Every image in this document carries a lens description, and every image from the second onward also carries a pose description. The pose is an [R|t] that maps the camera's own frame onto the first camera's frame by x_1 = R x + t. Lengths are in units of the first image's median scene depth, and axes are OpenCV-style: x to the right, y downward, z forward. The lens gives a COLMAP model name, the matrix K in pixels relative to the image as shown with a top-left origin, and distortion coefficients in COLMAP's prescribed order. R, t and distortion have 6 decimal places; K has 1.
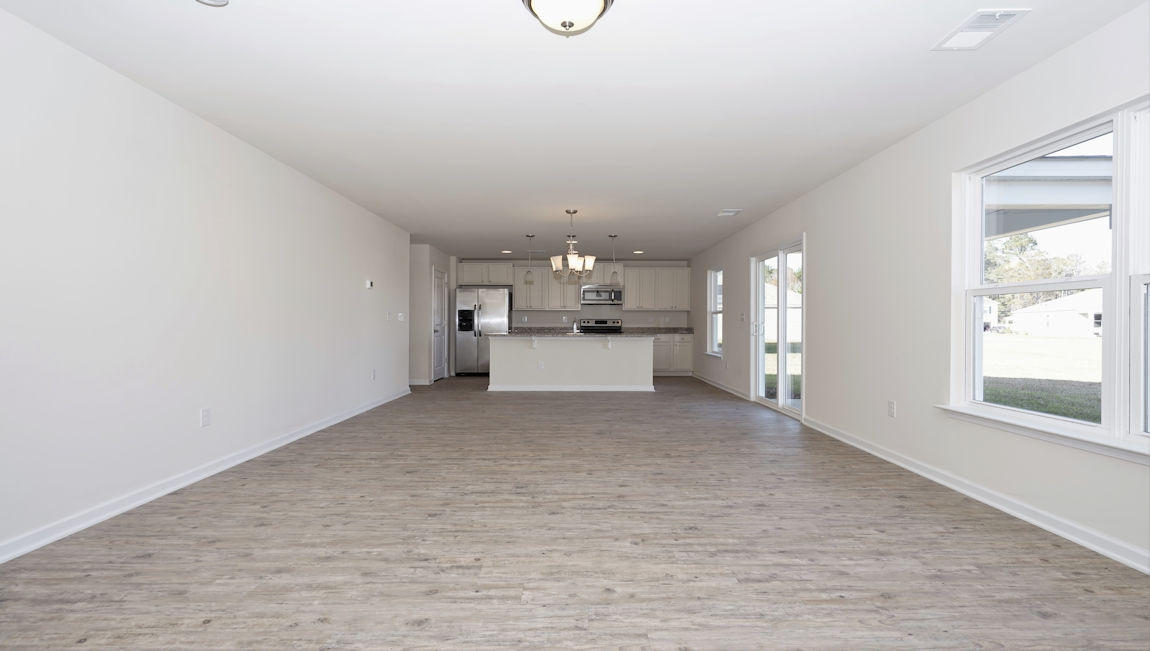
lens RADIAL K [[550.3, 0, 570.5], [0, 550.3, 321.6], [0, 0, 1]] dist [0.000360, 0.001265]
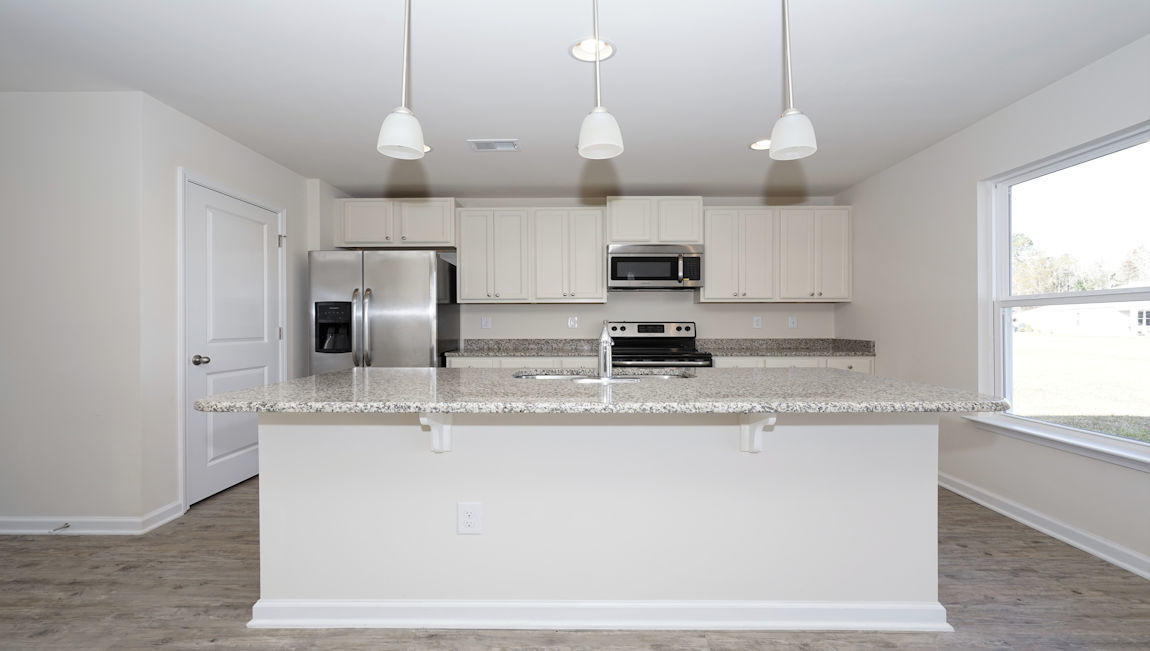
lens RADIAL K [[513.4, 0, 574.7], [0, 513.4, 325.6], [0, 0, 1]] dist [-0.004473, 0.000476]
pose [[0.999545, 0.002681, -0.030058, 0.008259], [-0.003055, 0.999919, -0.012394, 0.006783], [0.030022, 0.012480, 0.999471, 0.914893]]
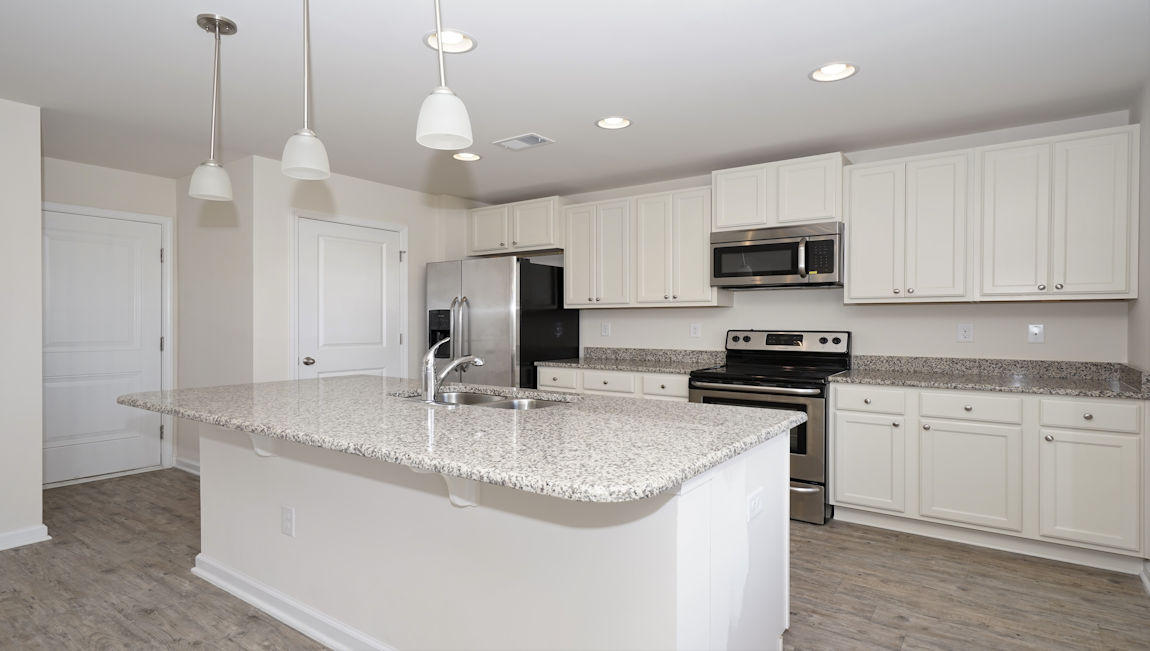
lens RADIAL K [[596.3, 0, 575.3], [0, 596.3, 327.4], [0, 0, 1]] dist [0.002541, 0.000538]
pose [[0.802411, 0.010217, -0.596684, 0.274994], [-0.013456, 0.999909, -0.000975, -0.006966], [0.596620, 0.008812, 0.802476, 1.006293]]
